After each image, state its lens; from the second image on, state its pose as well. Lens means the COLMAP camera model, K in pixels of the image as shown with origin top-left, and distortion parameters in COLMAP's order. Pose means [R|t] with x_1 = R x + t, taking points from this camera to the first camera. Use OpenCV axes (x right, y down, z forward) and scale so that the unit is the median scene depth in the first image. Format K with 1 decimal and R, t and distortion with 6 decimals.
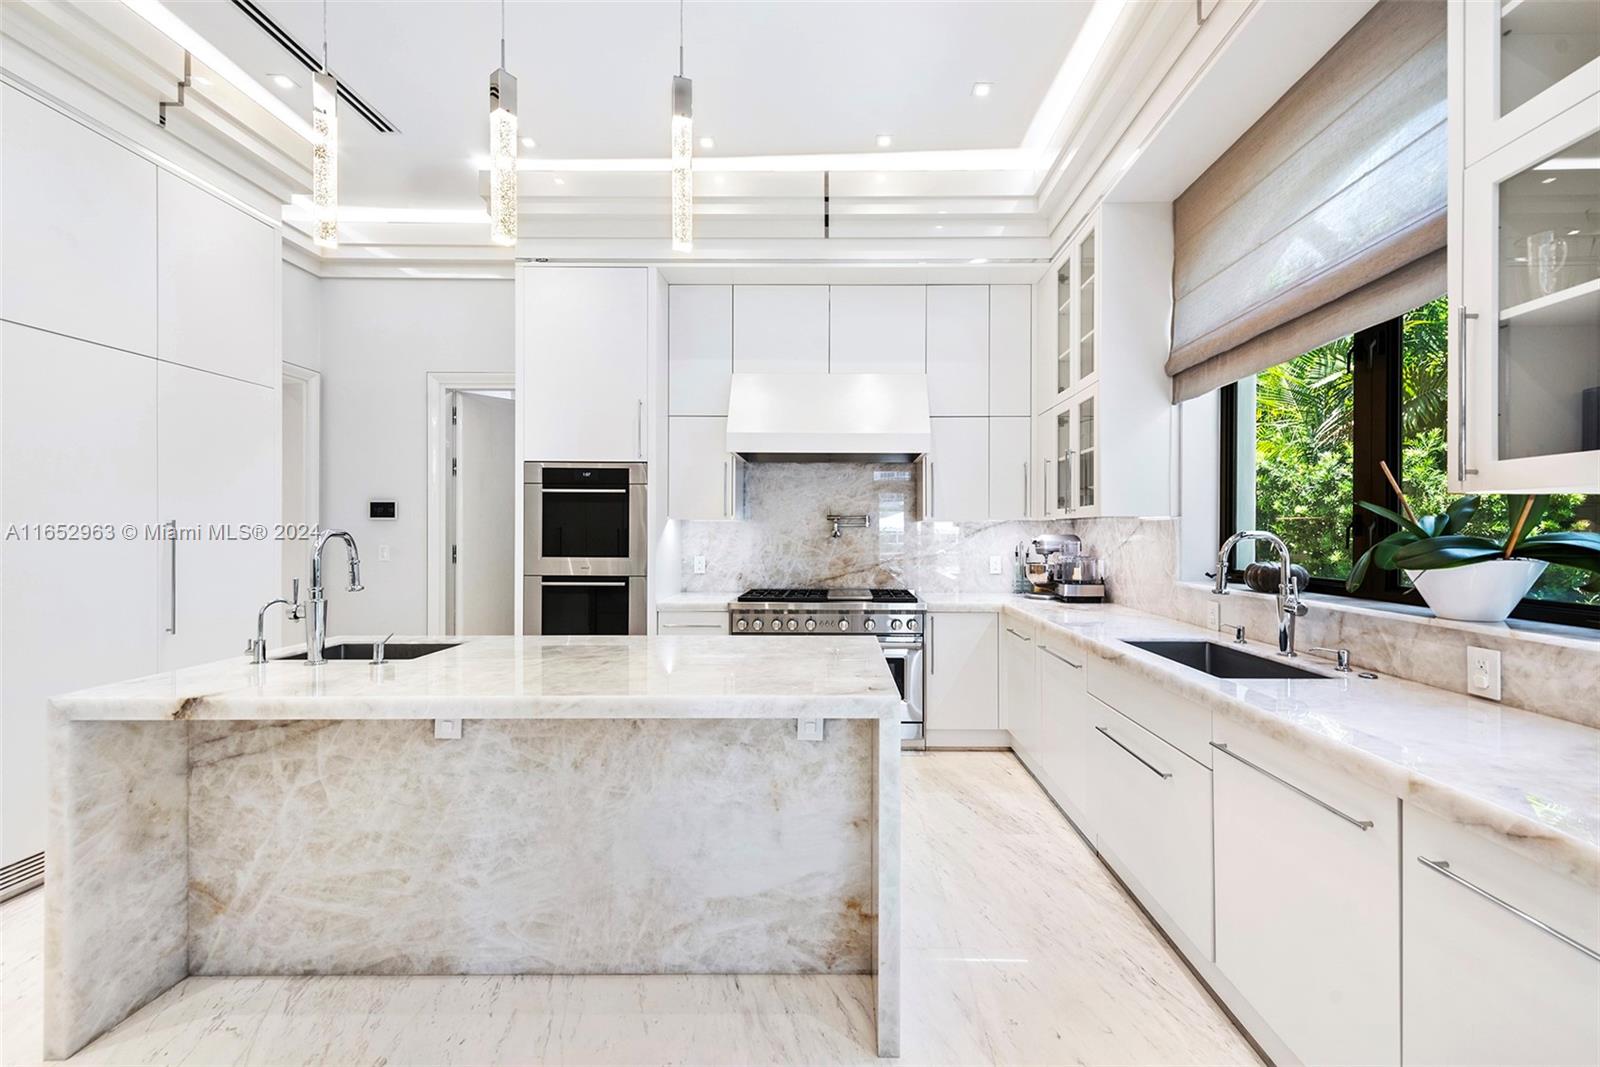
lens RADIAL K [[634.1, 0, 827.9], [0, 634.1, 531.5], [0, 0, 1]] dist [0.003562, -0.002878]
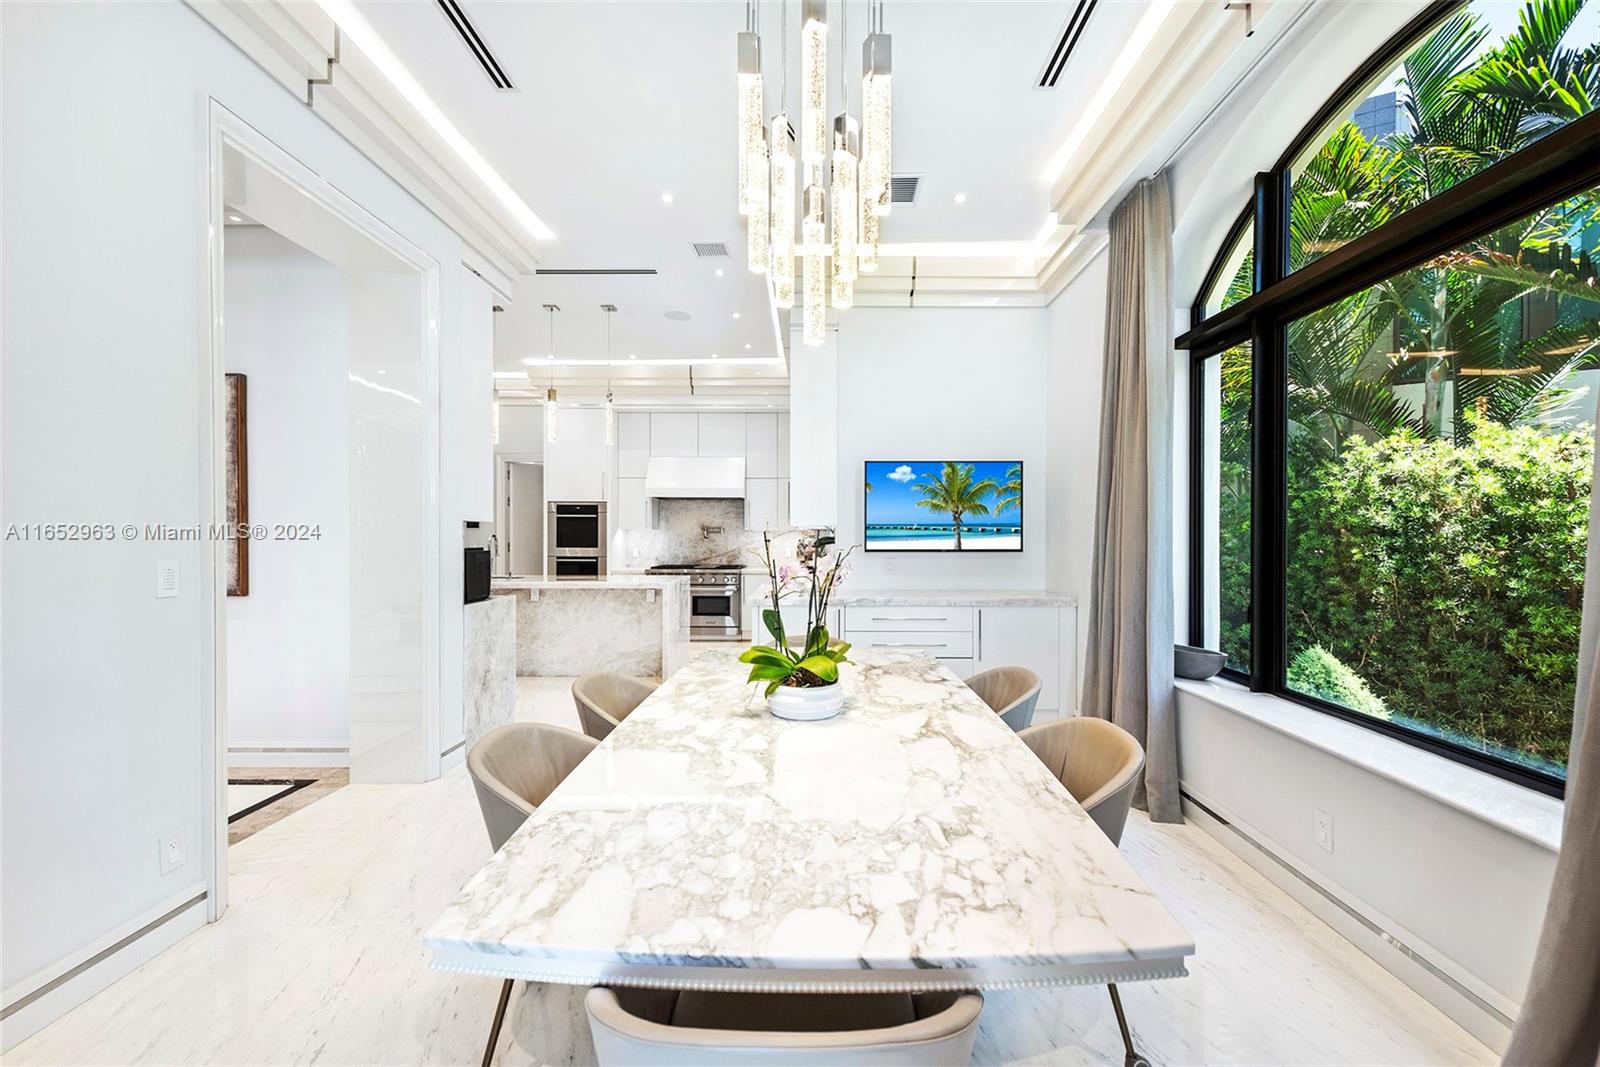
lens RADIAL K [[634.1, 0, 804.3], [0, 634.1, 539.5], [0, 0, 1]] dist [0.003562, -0.002878]
pose [[0.999867, 0.002975, -0.016044, 0.407615], [-0.002849, 0.999965, 0.007912, -0.004153], [0.016067, -0.007865, 0.999840, -1.101369]]
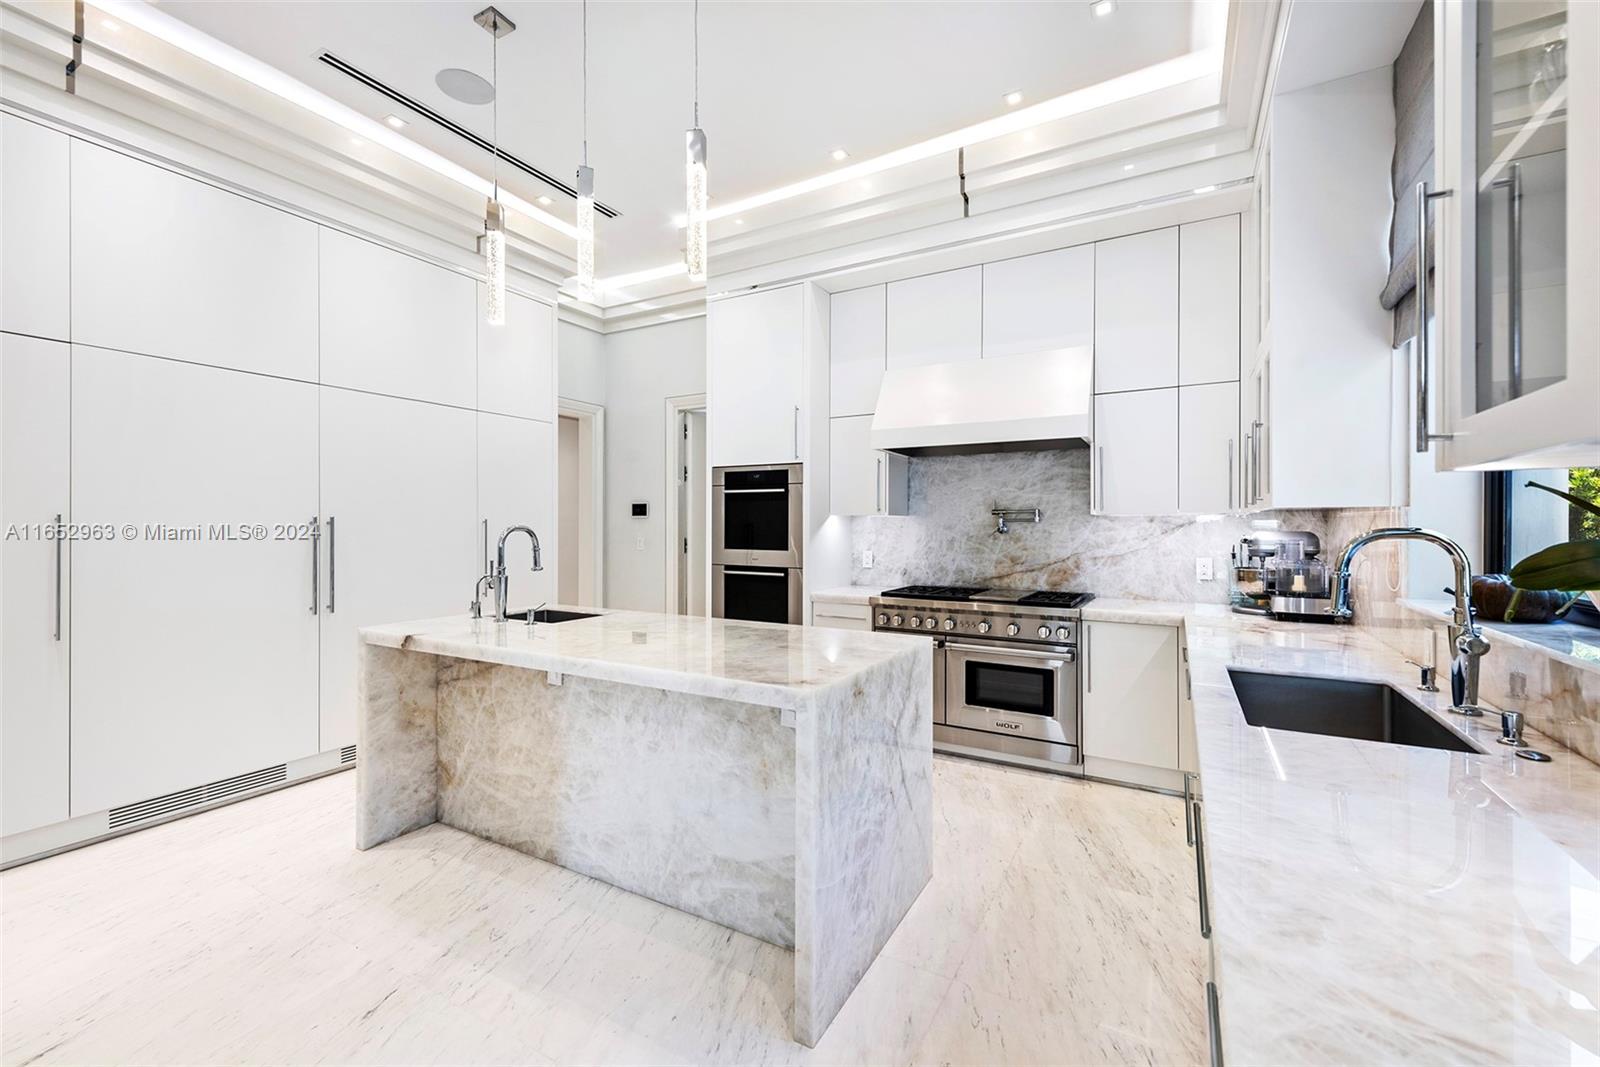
lens RADIAL K [[653.1, 0, 805.8], [0, 653.1, 522.0], [0, 0, 1]] dist [0.001954, -0.002234]
pose [[0.870913, -0.004102, -0.491421, 0.273550], [0.001075, 0.999979, -0.006441, -0.001453], [0.491437, 0.005082, 0.870899, 0.037029]]
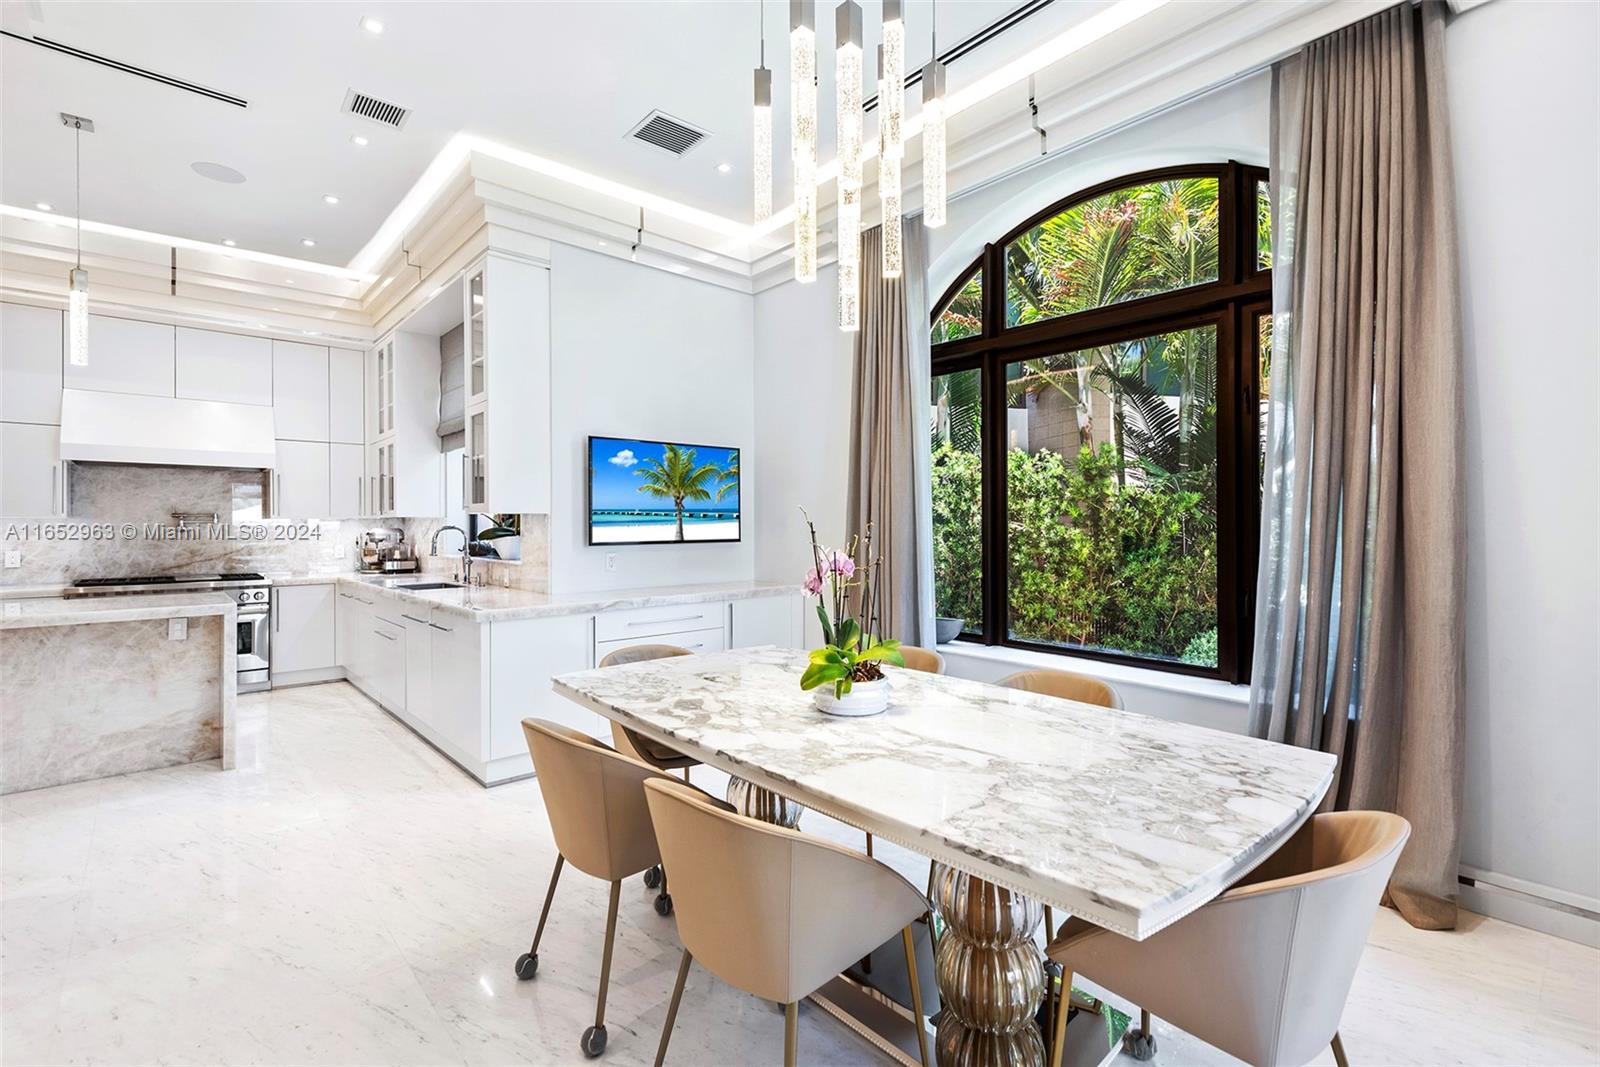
lens RADIAL K [[746.7, 0, 812.2], [0, 746.7, 523.9], [0, 0, 1]] dist [0.012741, -0.002819]
pose [[0.741985, -0.002441, 0.670412, -0.065751], [0.001838, 0.999997, 0.001608, -0.006678], [-0.670414, 0.000039, 0.741987, -0.992741]]
